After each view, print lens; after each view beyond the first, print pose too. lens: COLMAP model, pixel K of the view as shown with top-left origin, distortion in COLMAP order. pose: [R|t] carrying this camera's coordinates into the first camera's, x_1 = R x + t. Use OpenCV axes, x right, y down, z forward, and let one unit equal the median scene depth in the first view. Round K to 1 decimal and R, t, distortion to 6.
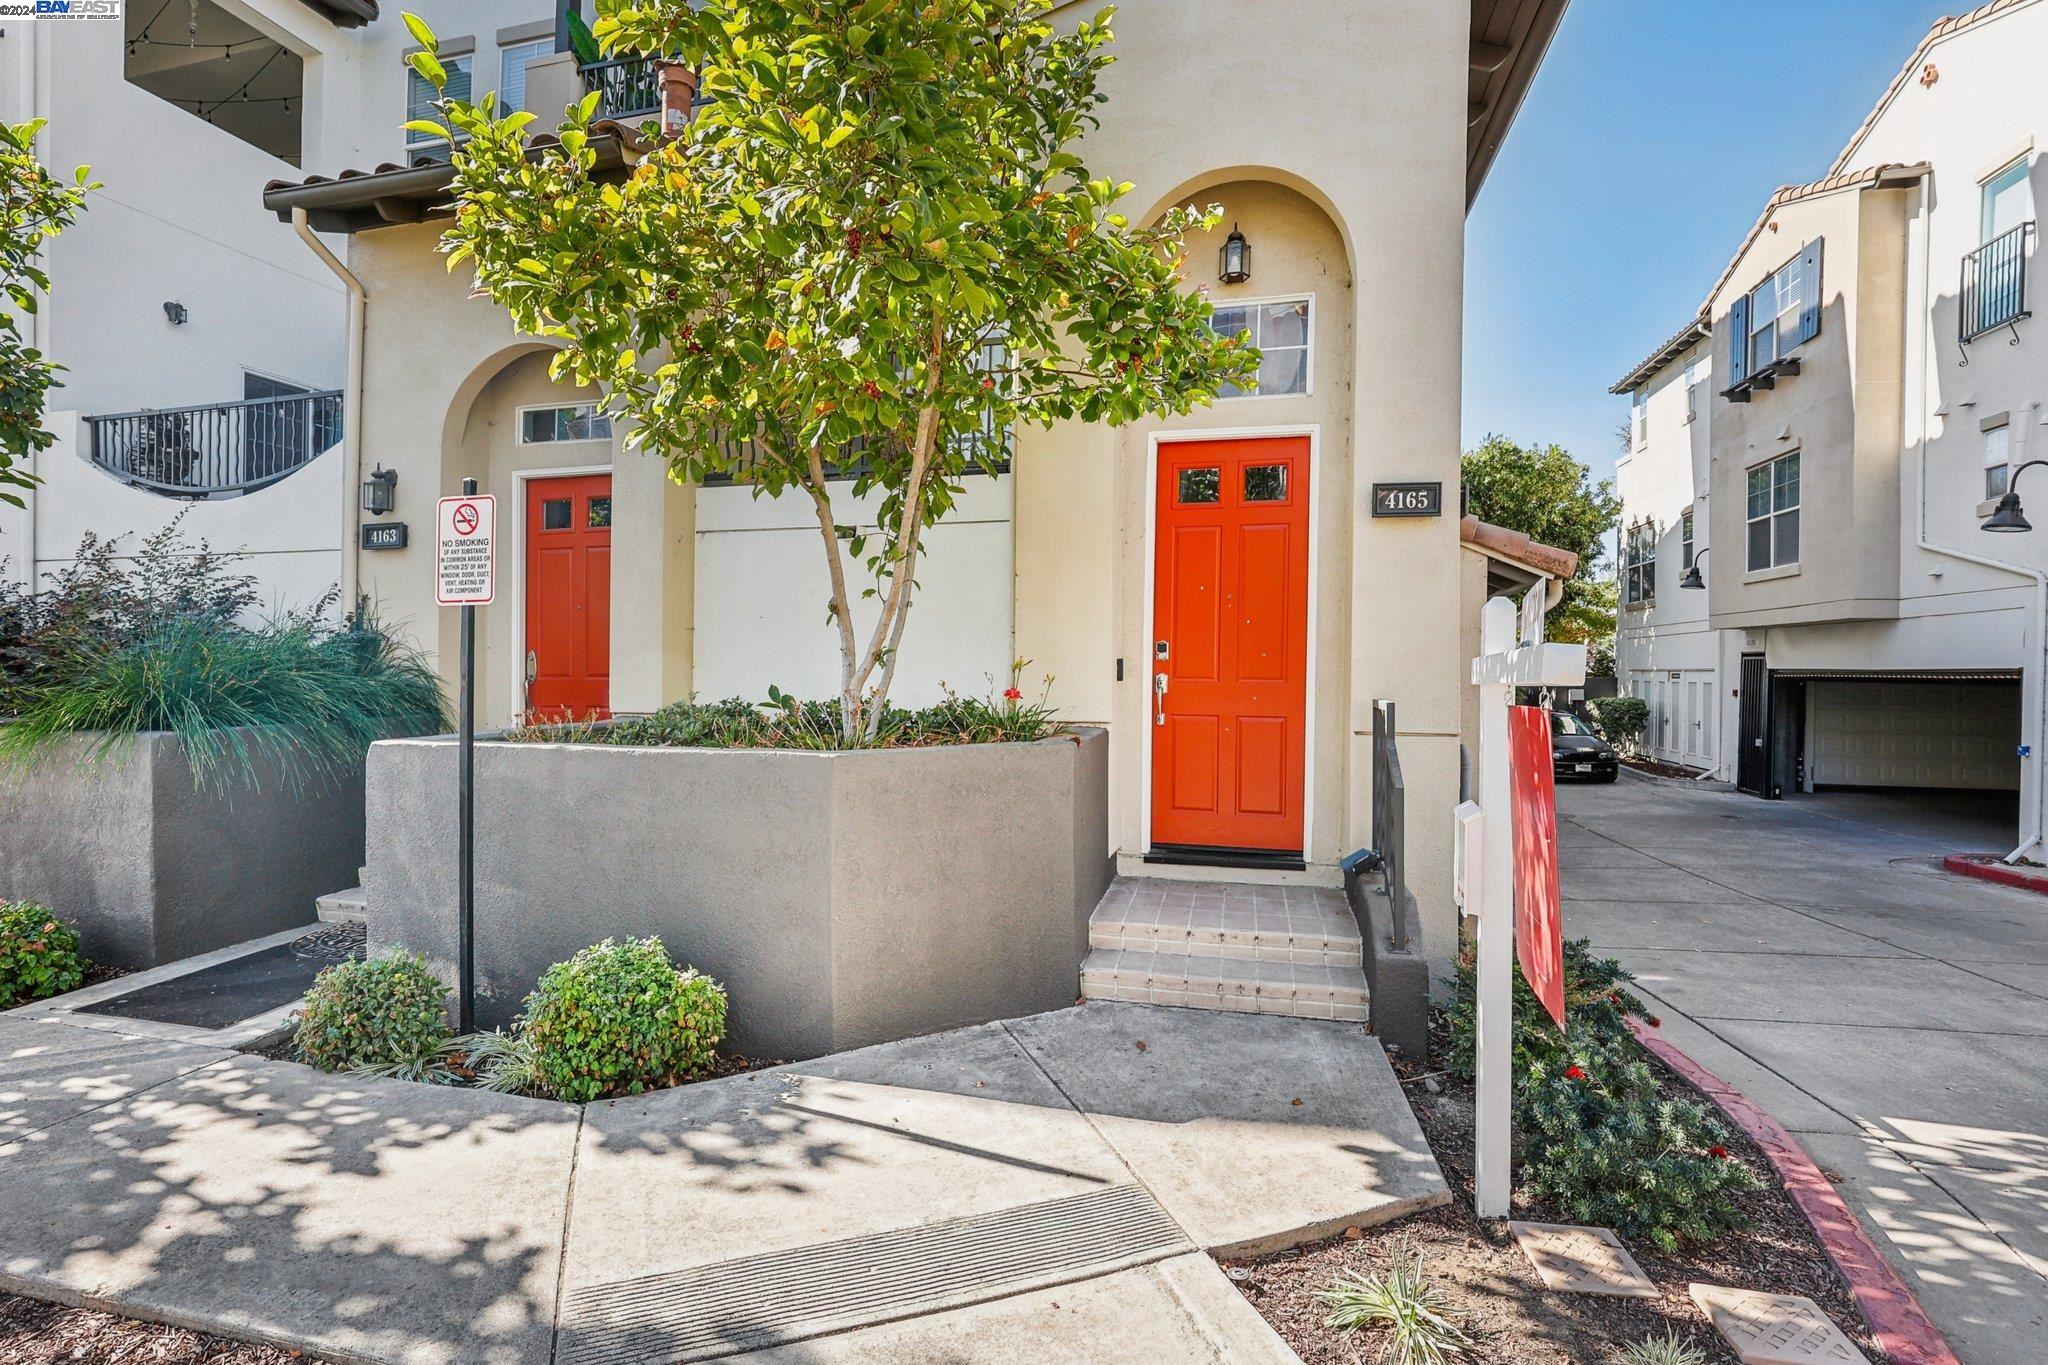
lens RADIAL K [[968.0, 0, 1024.0], [0, 968.0, 682.5], [0, 0, 1]] dist [-0.027734, 0.000855]
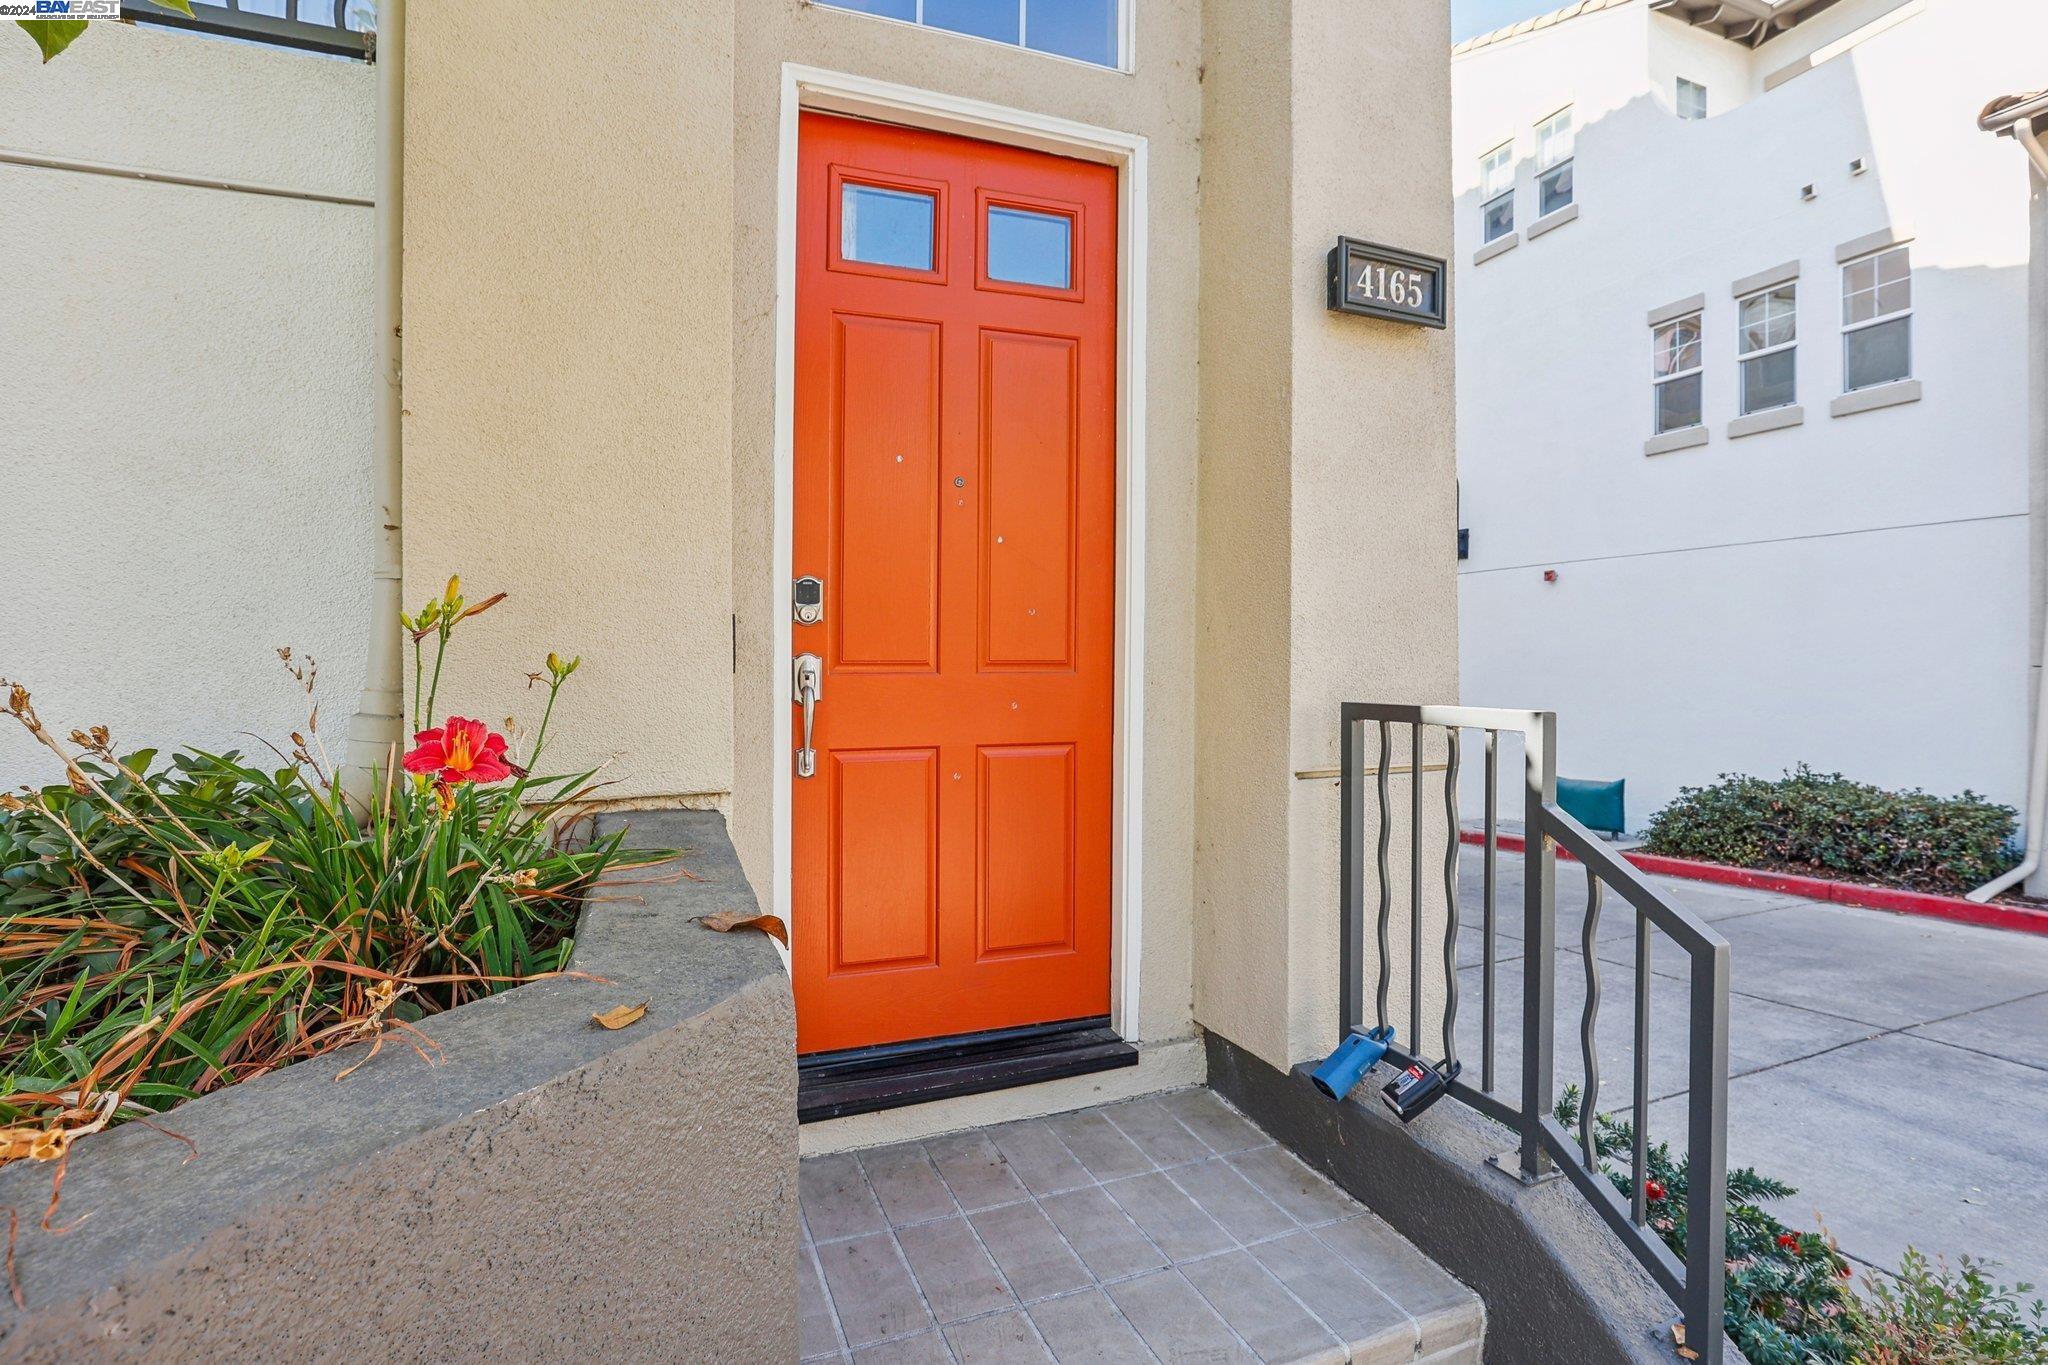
lens RADIAL K [[958.6, 0, 1022.7], [0, 958.6, 673.1], [0, 0, 1]] dist [-0.032517, 0.000841]
pose [[0.805476, -0.013473, 0.592475, -0.029461], [0.016376, 0.999866, 0.000474, 0.000386], [-0.592402, 0.009321, 0.805589, 0.603810]]
